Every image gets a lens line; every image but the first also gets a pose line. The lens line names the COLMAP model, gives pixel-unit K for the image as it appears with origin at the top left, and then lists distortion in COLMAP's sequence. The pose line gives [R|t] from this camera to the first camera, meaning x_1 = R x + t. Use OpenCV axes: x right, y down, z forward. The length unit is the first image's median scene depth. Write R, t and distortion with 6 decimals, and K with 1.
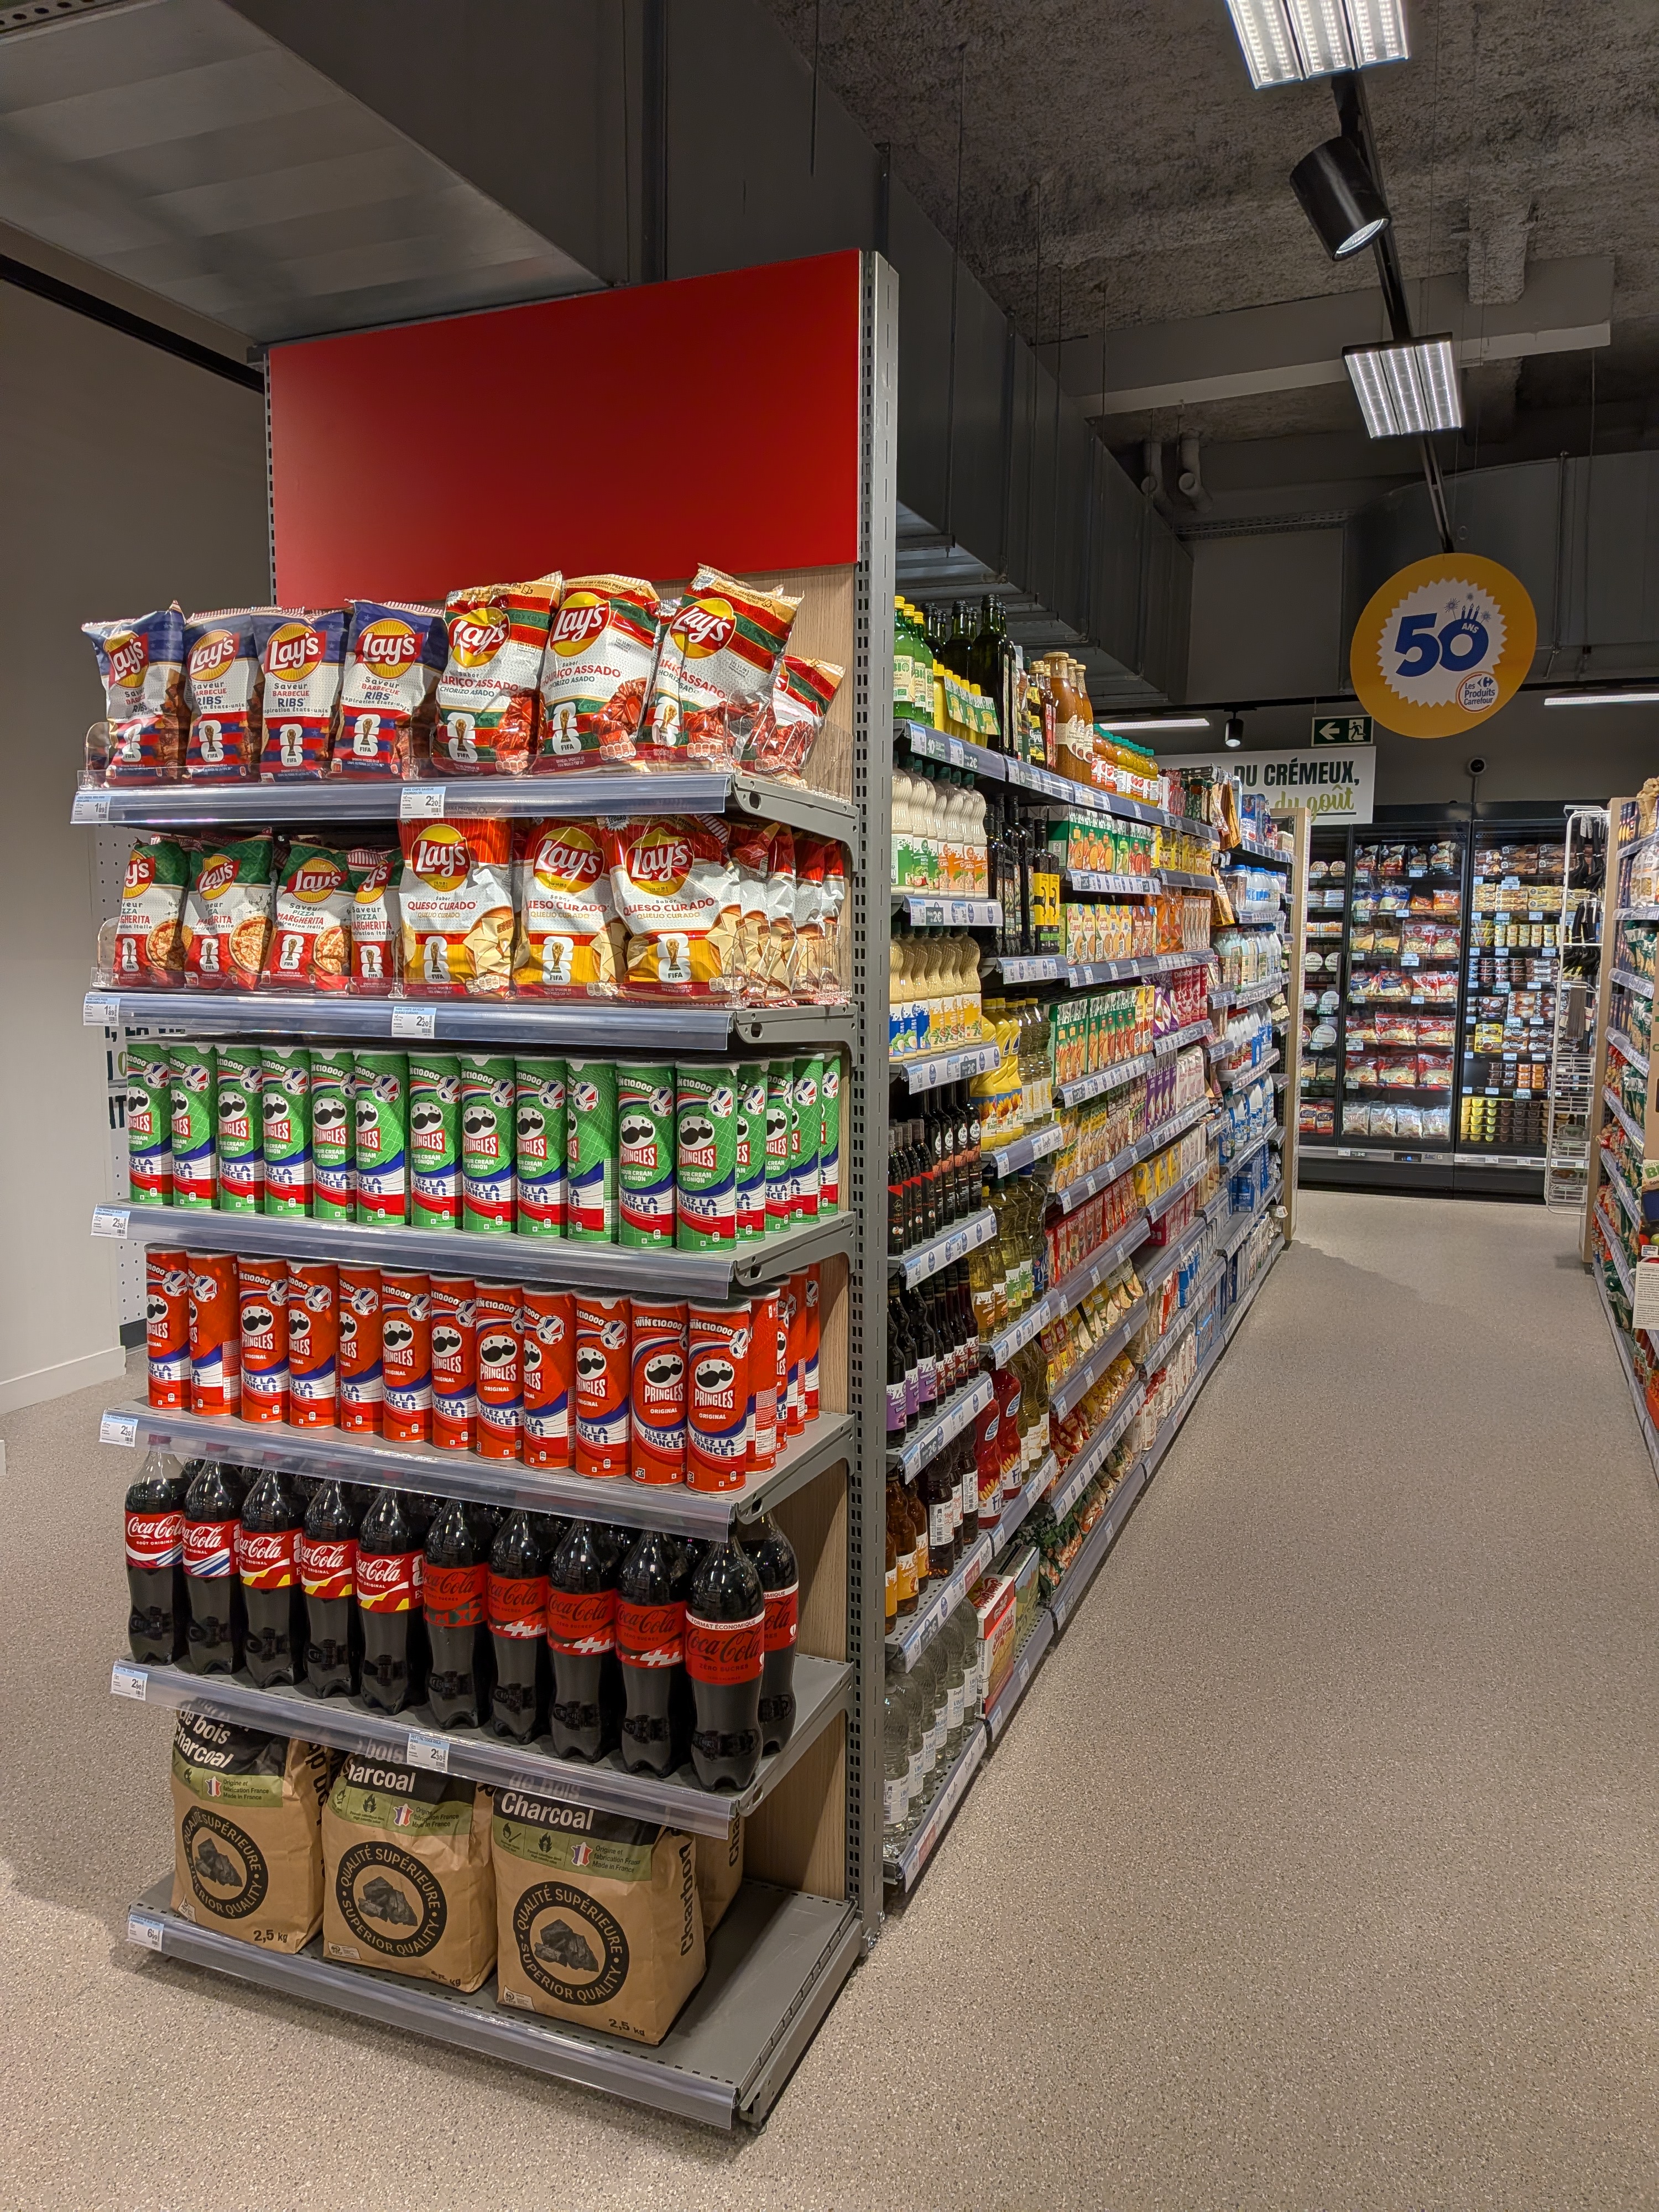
lens RADIAL K [[1610.5, 0, 827.9], [0, 1610.5, 1109.6], [0, 0, 1]] dist [0.013680, -0.001063]
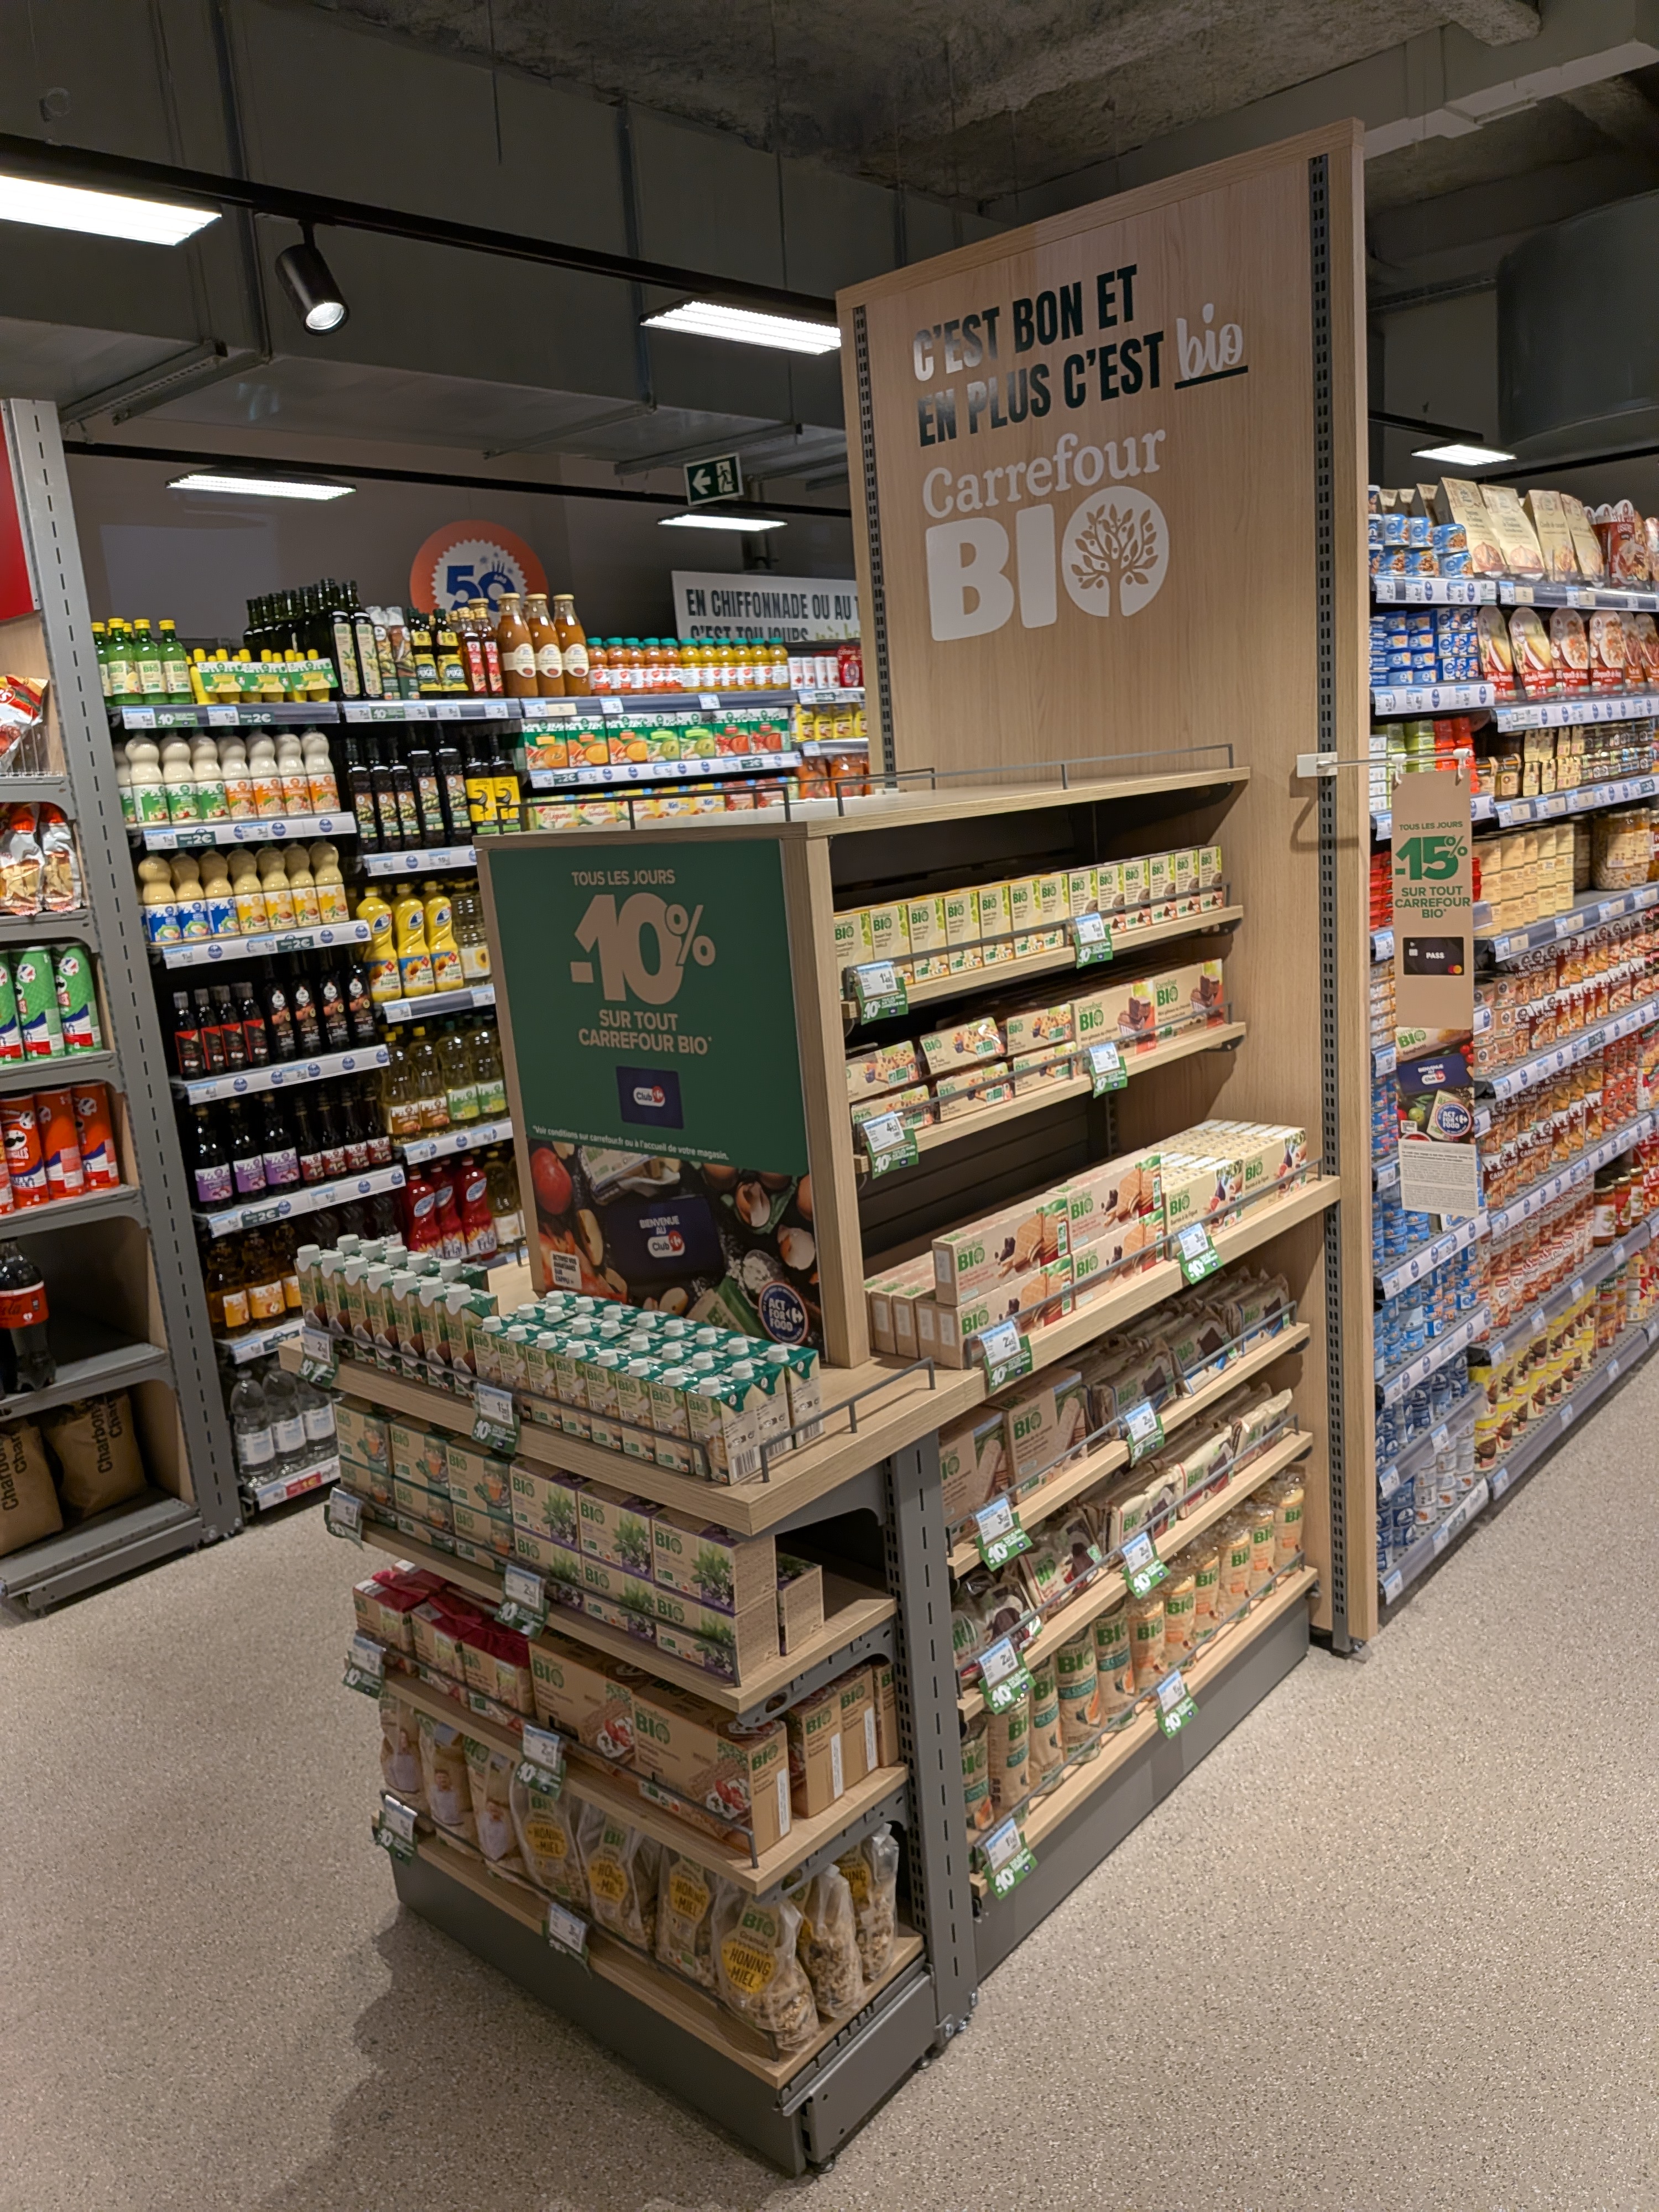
lens RADIAL K [[1610.5, 0, 823.8], [0, 1610.5, 1104.0], [0, 0, 1]] dist [0.013680, -0.001063]
pose [[0.944068, -0.001288, -0.329748, 0.900434], [0.035073, 0.994712, 0.096529, -0.007700], [0.327880, -0.102695, 0.939121, -0.135140]]
